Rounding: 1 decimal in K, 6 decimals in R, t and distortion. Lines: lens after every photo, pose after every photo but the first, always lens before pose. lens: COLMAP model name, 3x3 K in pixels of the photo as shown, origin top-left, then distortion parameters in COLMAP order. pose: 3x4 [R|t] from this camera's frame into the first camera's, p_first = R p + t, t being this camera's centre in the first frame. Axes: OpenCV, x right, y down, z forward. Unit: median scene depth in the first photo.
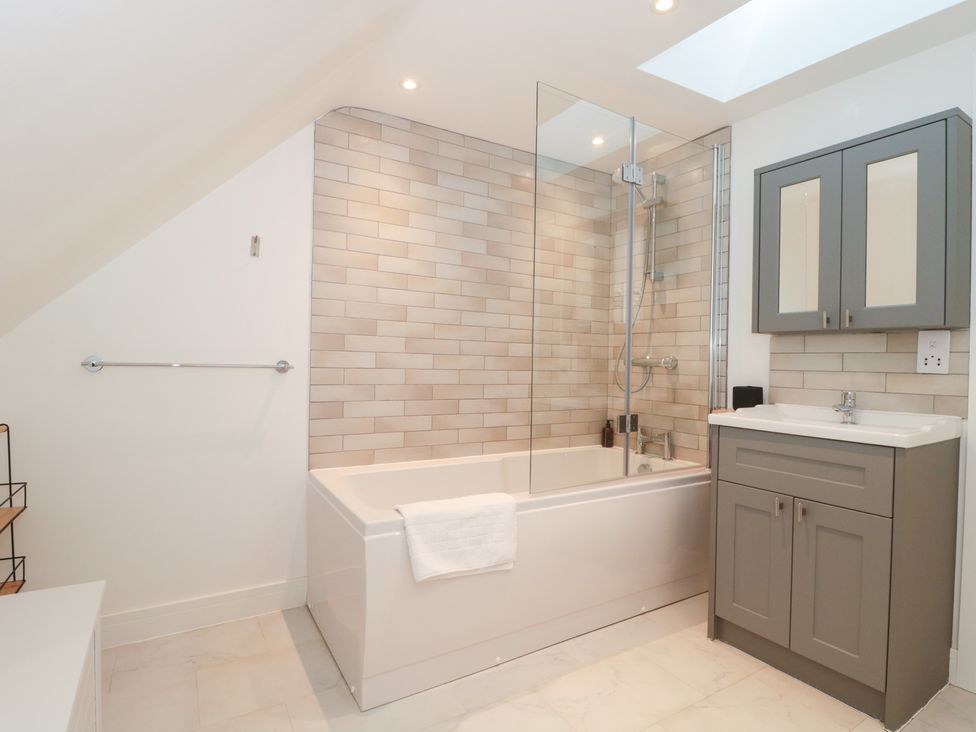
lens RADIAL K [[509.1, 0, 474.8], [0, 509.1, 364.8], [0, 0, 1]] dist [0.003097, -0.013198]
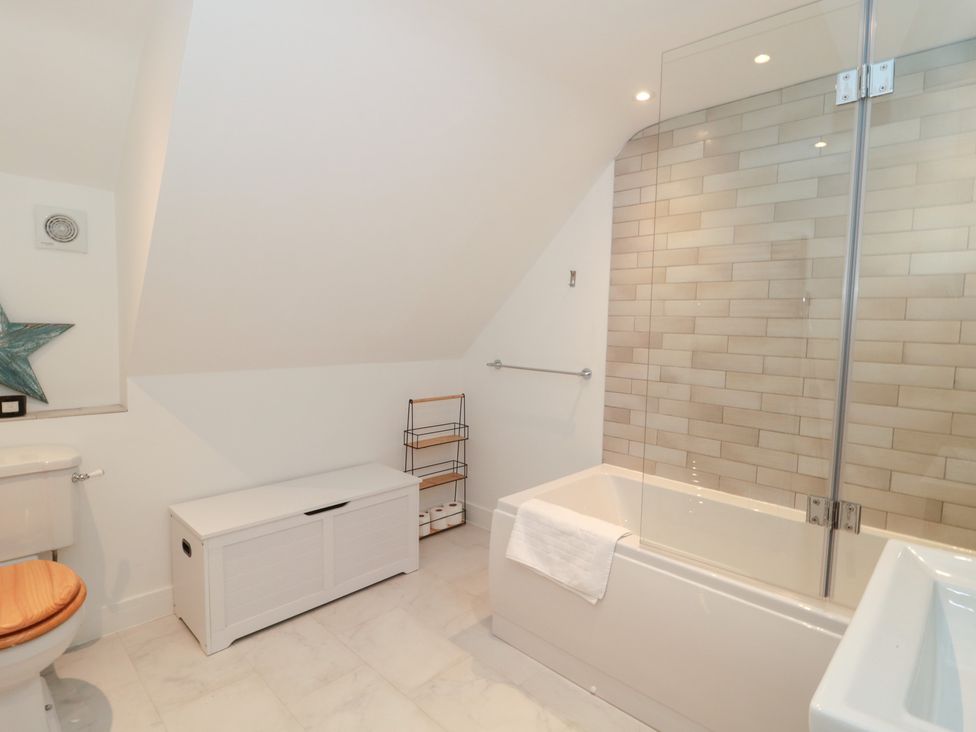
lens RADIAL K [[509.1, 0, 474.8], [0, 509.1, 364.8], [0, 0, 1]] dist [0.003097, -0.013198]
pose [[0.251879, 0.060510, -0.965865, 0.695387], [-0.021493, 0.998147, 0.056927, -0.077136], [0.967520, 0.006421, 0.252713, 0.403706]]
